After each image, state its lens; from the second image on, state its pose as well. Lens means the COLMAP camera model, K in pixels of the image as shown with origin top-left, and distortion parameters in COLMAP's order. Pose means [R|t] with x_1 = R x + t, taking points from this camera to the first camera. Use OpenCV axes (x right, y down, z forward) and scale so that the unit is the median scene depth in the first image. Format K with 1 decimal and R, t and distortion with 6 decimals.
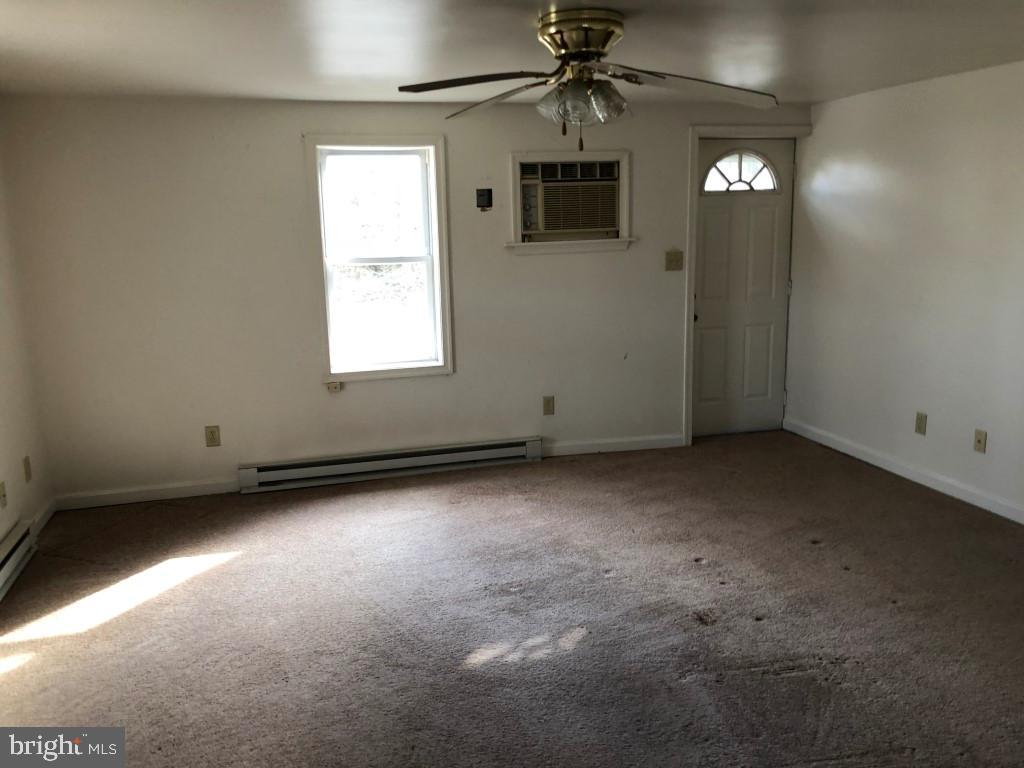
lens RADIAL K [[822.8, 0, 508.9], [0, 822.8, 379.3], [0, 0, 1]] dist [0.072773, -0.086699]
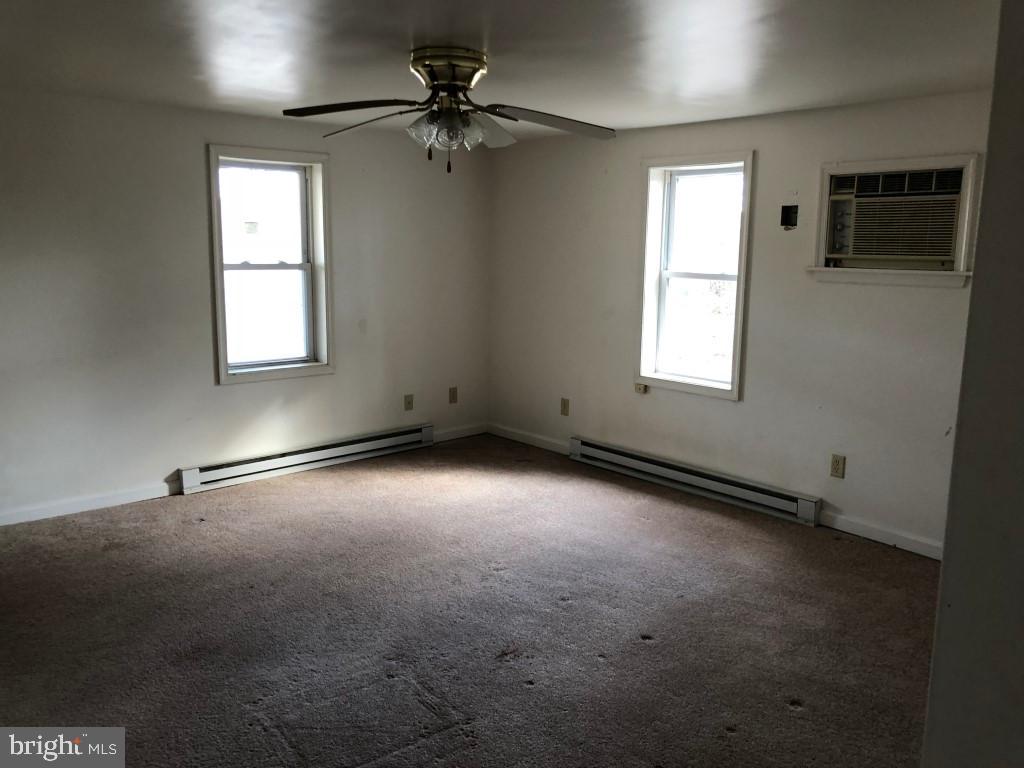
lens RADIAL K [[836.2, 0, 534.3], [0, 836.2, 380.6], [0, 0, 1]] dist [-0.006926, 0.000177]
pose [[0.449806, 0.176891, -0.875434, 0.662869], [-0.205132, 0.974448, 0.091499, -0.069517], [0.869250, 0.138423, 0.474598, 0.345998]]
